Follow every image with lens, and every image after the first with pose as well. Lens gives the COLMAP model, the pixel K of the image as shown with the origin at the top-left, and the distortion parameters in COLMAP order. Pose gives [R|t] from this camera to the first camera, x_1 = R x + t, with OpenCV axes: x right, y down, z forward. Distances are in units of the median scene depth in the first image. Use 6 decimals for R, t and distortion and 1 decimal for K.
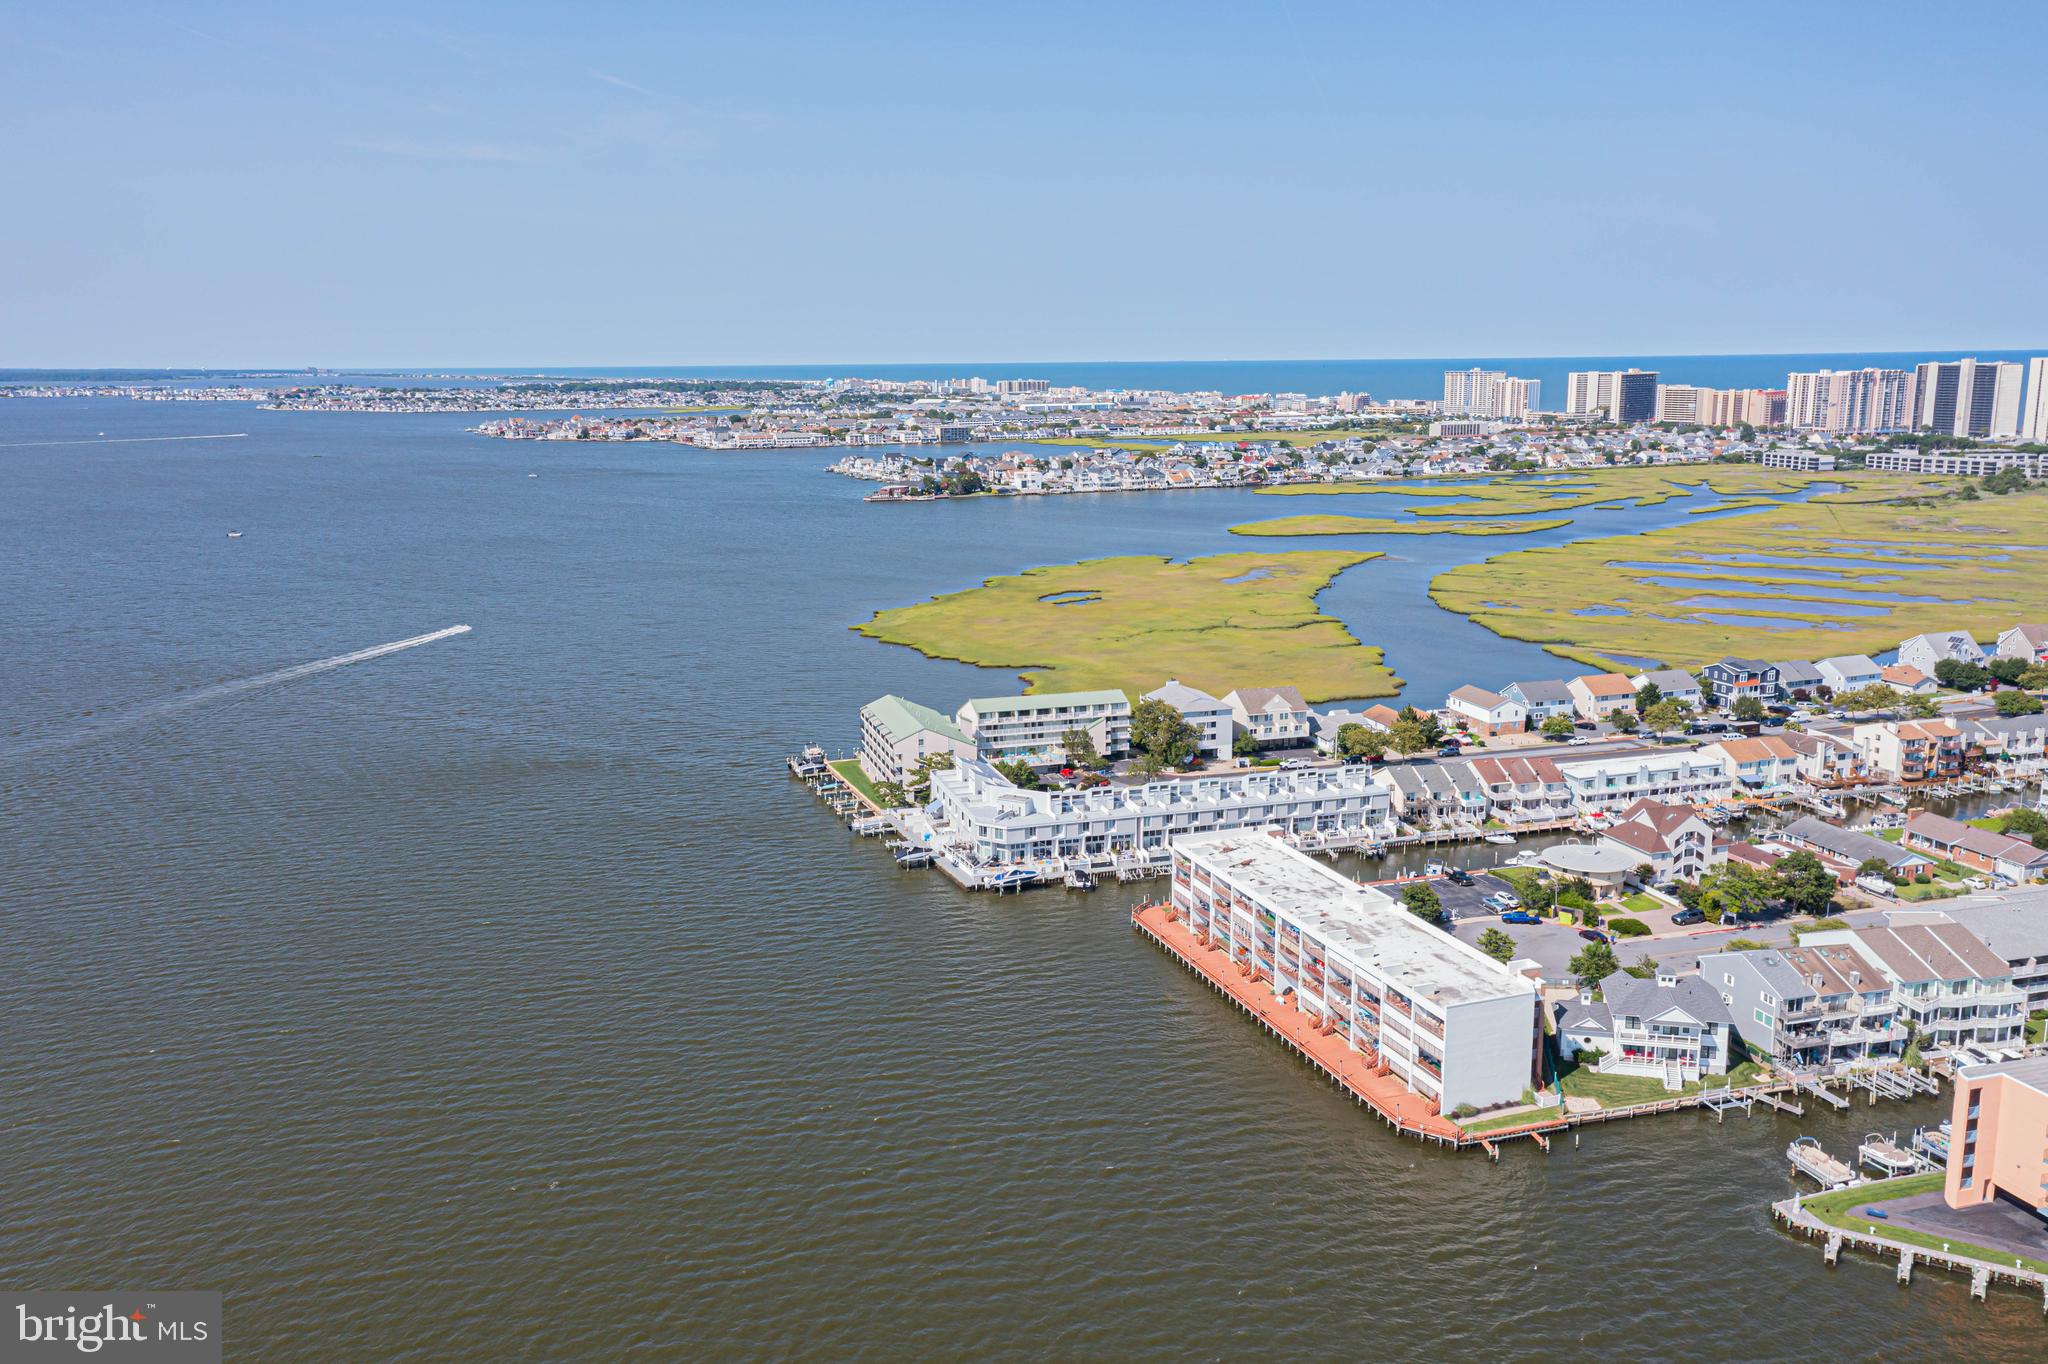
lens RADIAL K [[1650.9, 0, 1024.0], [0, 1650.9, 682.0], [0, 0, 1]] dist [0.005517, 0.083864]
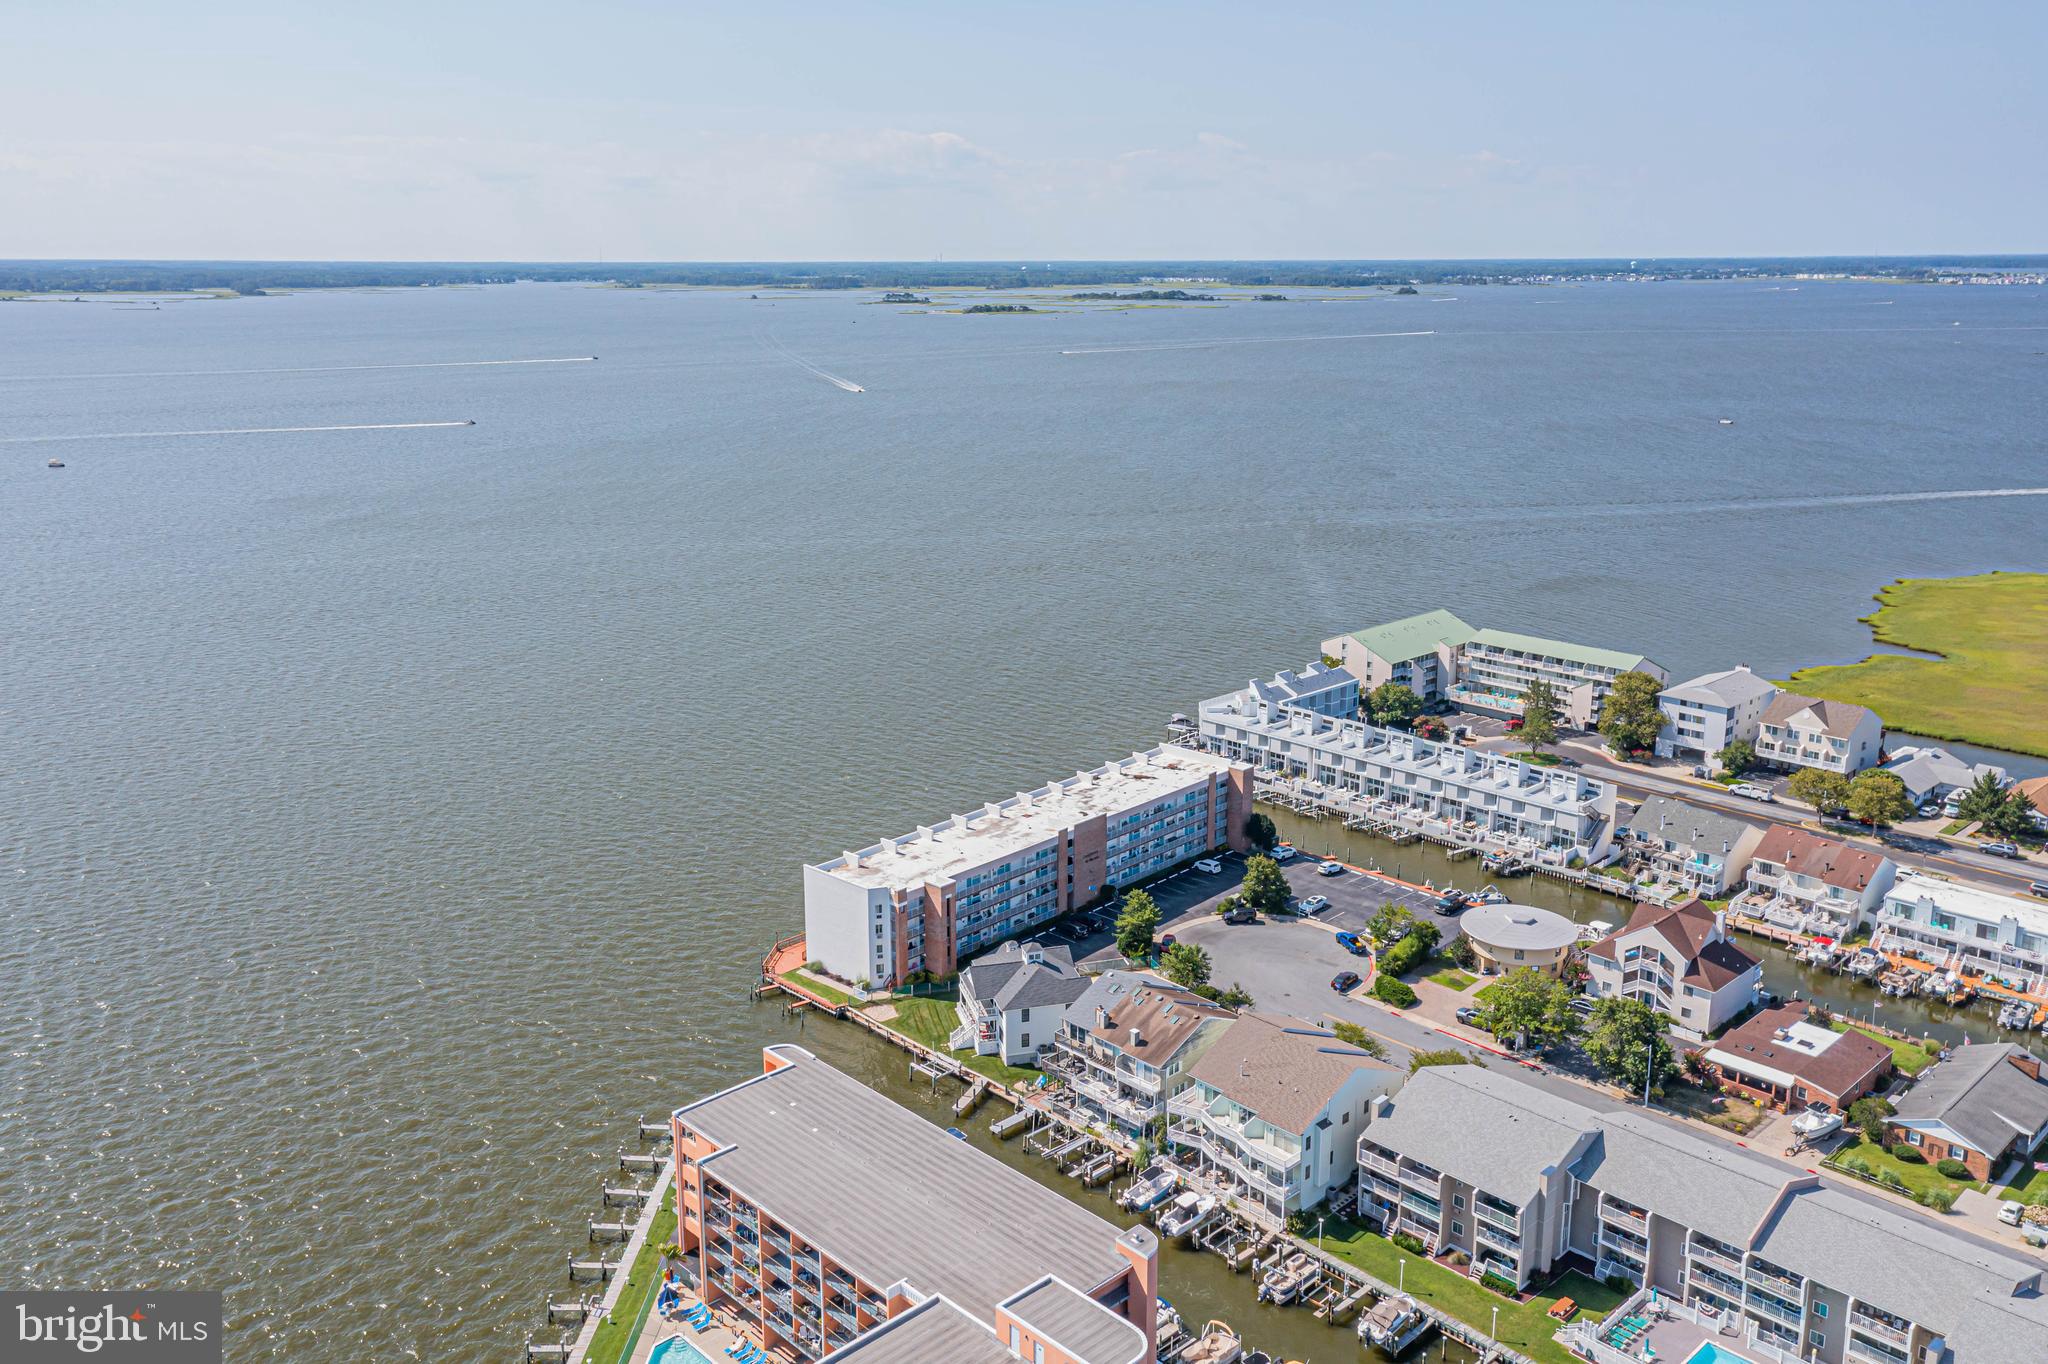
lens RADIAL K [[1650.9, 0, 1024.0], [0, 1650.9, 682.0], [0, 0, 1]] dist [0.005517, 0.083864]
pose [[0.425651, 0.225467, -0.876348, 0.673586], [-0.167533, 0.971354, 0.168537, -0.073322], [0.889243, 0.075079, 0.451231, 0.324066]]
